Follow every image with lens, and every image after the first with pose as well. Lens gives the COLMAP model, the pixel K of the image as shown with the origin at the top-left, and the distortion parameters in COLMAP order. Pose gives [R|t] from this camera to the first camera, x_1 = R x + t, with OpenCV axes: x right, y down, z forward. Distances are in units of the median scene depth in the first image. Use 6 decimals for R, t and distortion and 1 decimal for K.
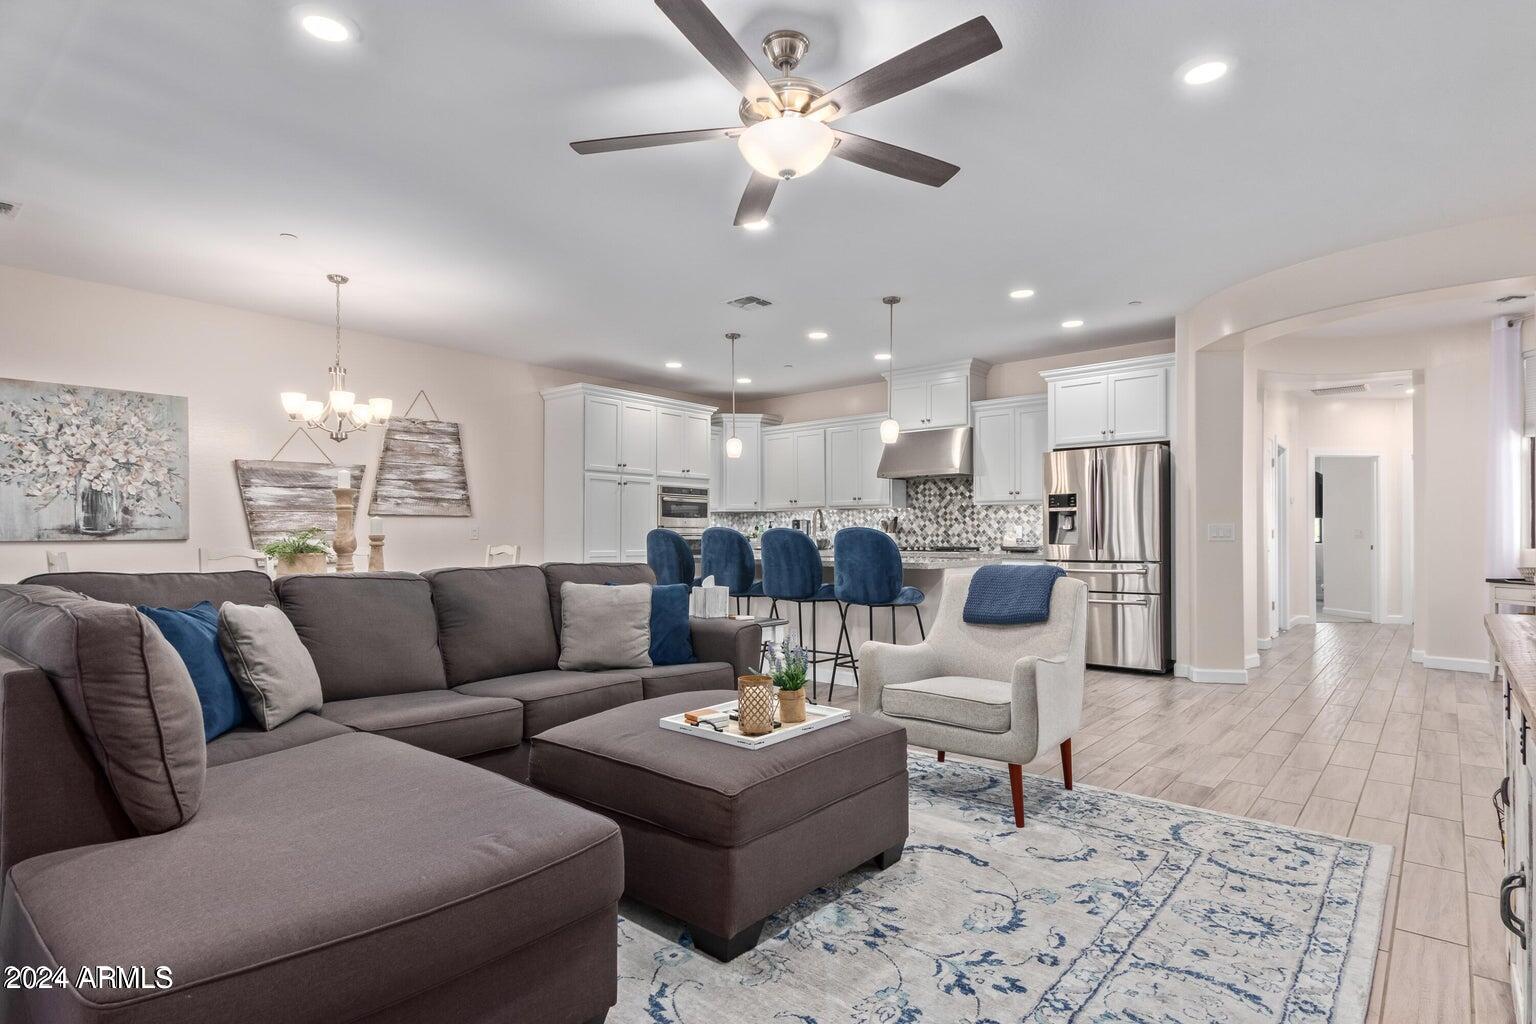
lens RADIAL K [[793.7, 0, 765.8], [0, 793.7, 528.8], [0, 0, 1]] dist [0.038061, -0.017032]
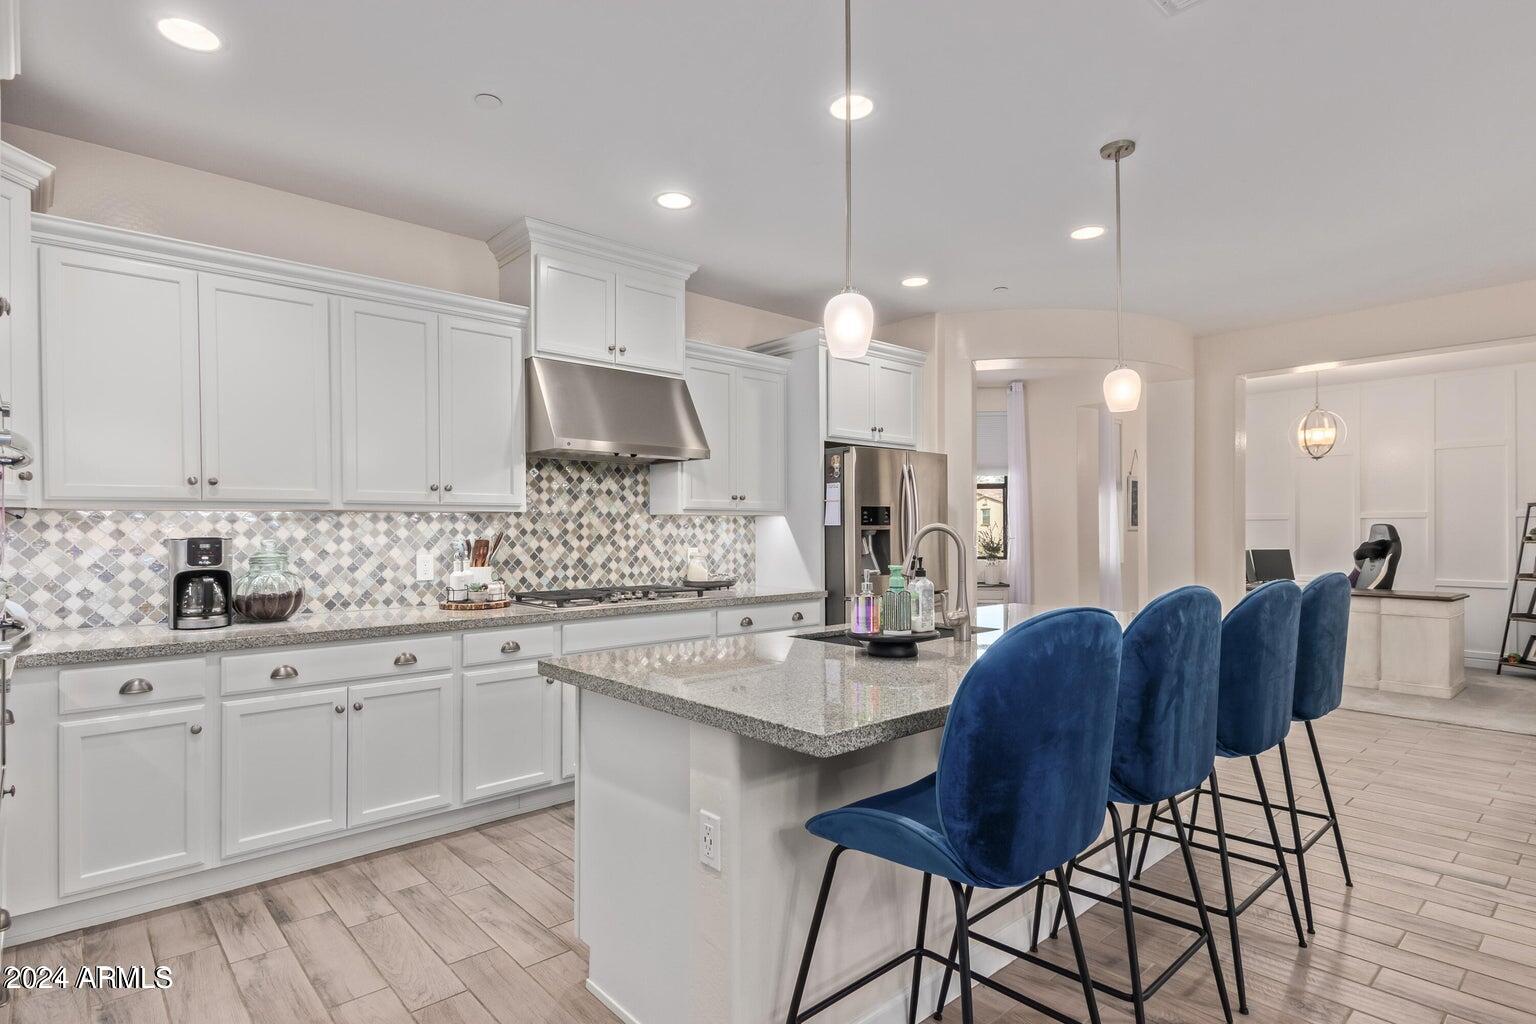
lens RADIAL K [[793.7, 0, 765.8], [0, 793.7, 528.8], [0, 0, 1]] dist [0.038061, -0.017032]
pose [[0.143798, 0.002949, 0.989603, -0.304787], [-0.003032, 0.999992, -0.002539, -0.017420], [-0.989602, -0.002635, 0.143805, 0.837324]]
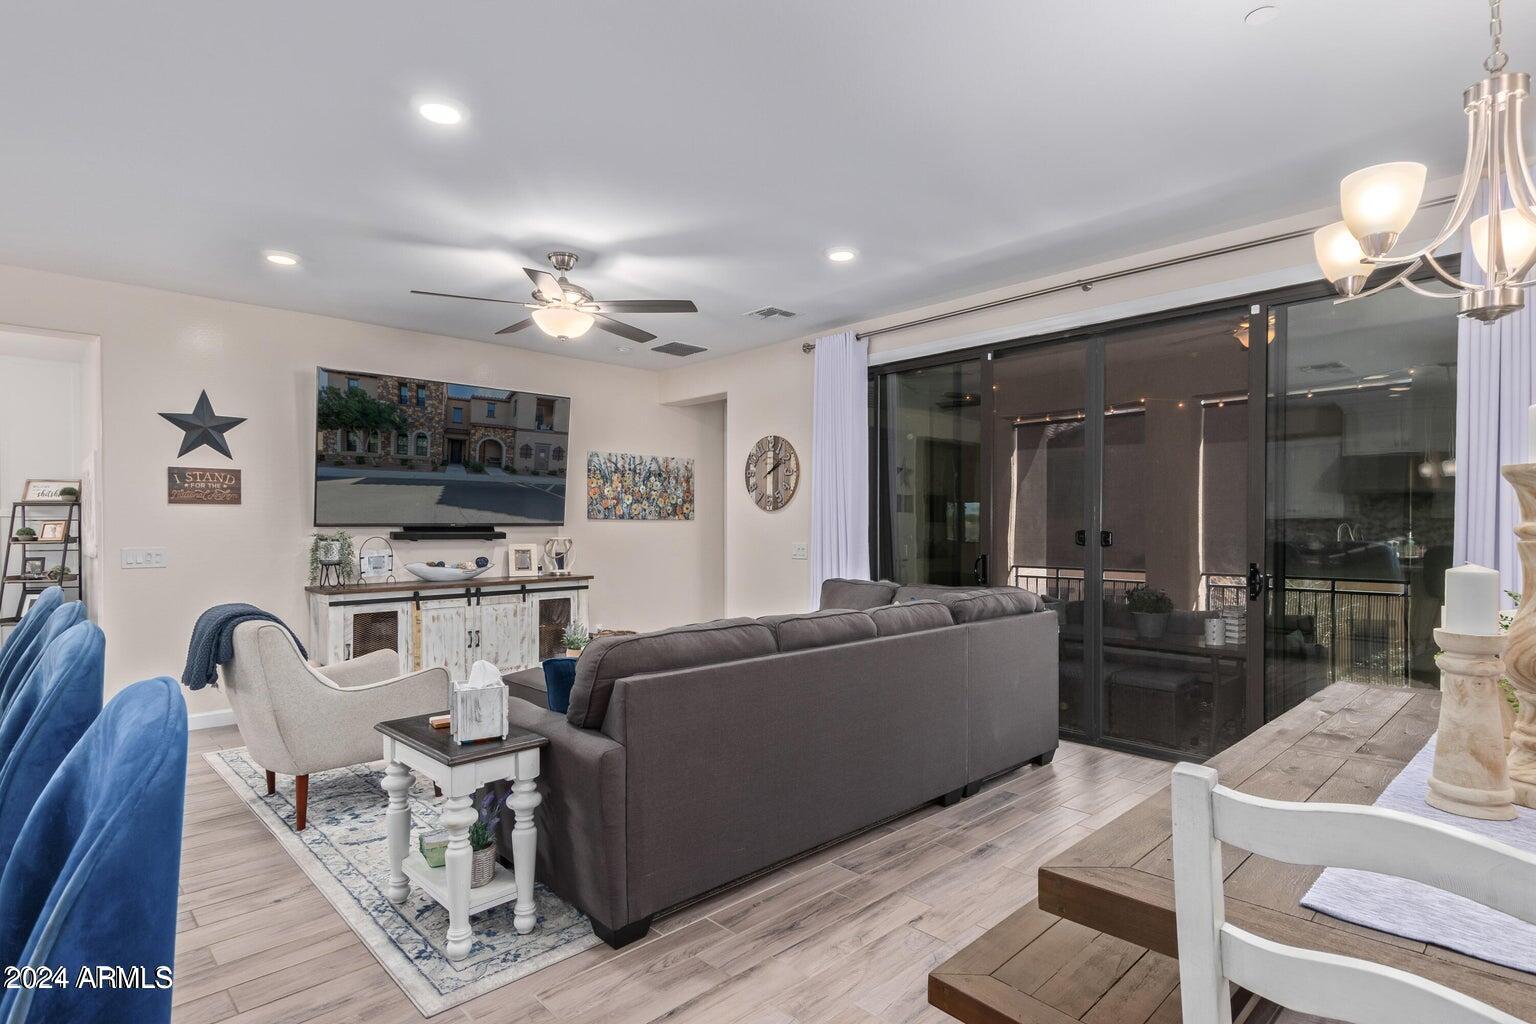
lens RADIAL K [[775.9, 0, 766.5], [0, 775.9, 523.8], [0, 0, 1]] dist [0.033786, -0.015694]
pose [[-0.992689, 0.005406, 0.120575, -0.192912], [0.004975, 0.999980, -0.003877, -0.020654], [-0.120594, -0.003249, -0.992697, 0.874199]]
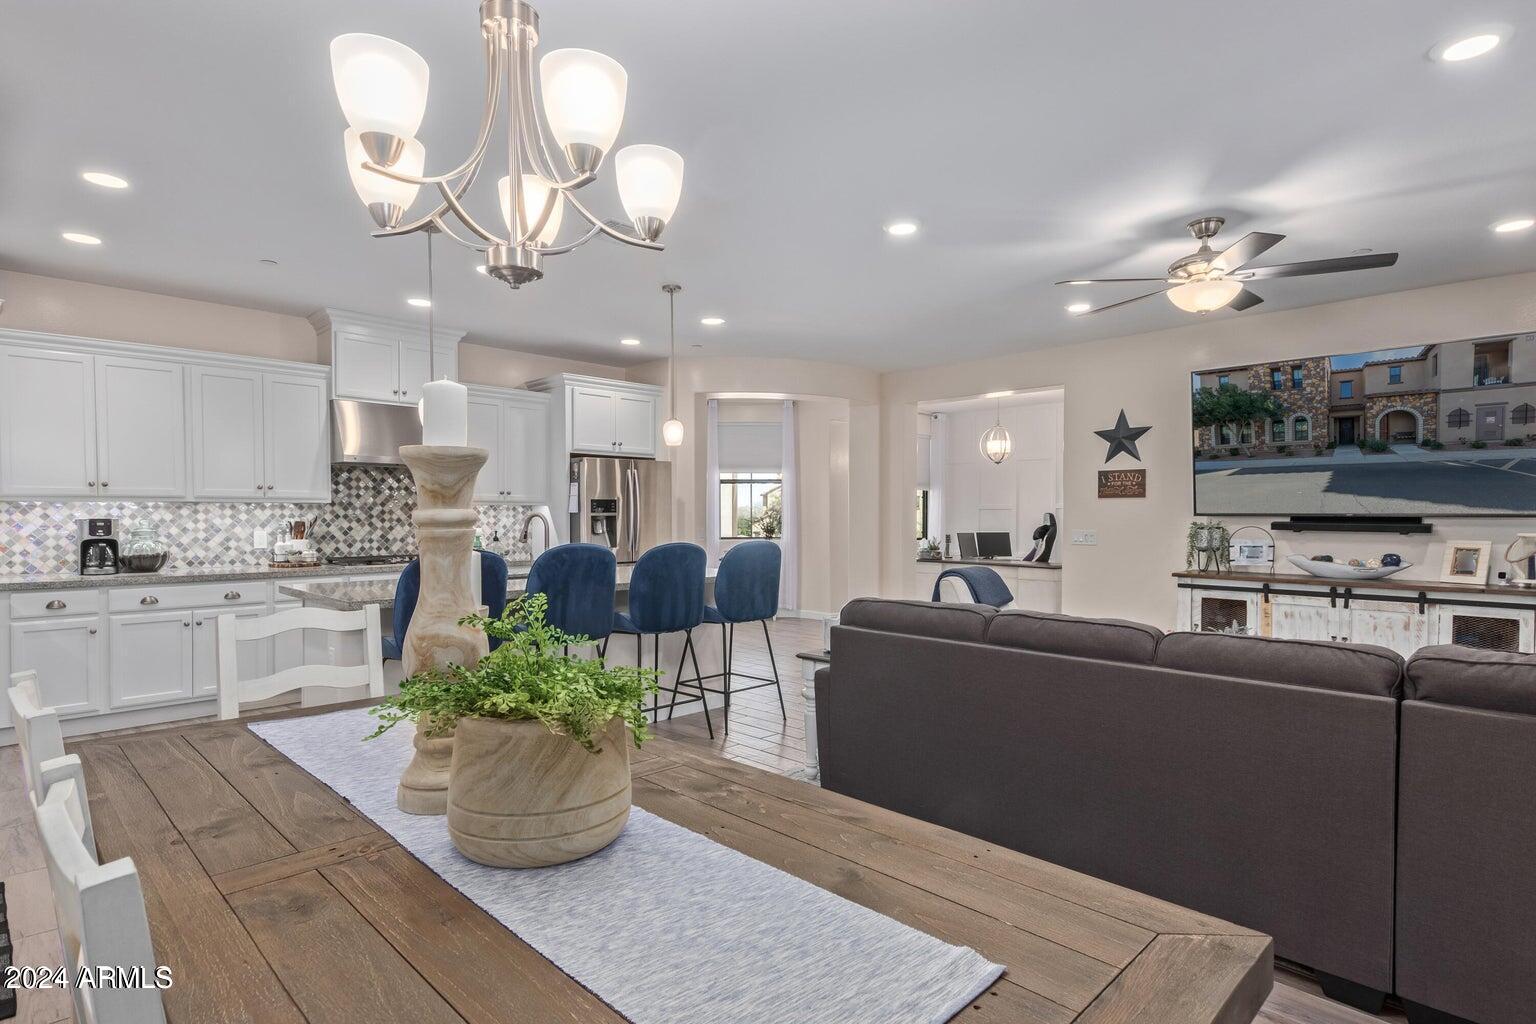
lens RADIAL K [[793.7, 0, 765.8], [0, 793.7, 528.8], [0, 0, 1]] dist [0.038061, -0.017032]
pose [[0.102514, -0.015185, 0.994616, -0.536687], [-0.007440, 0.999844, 0.016032, -0.019589], [-0.994704, -0.009043, 0.102385, 0.576180]]
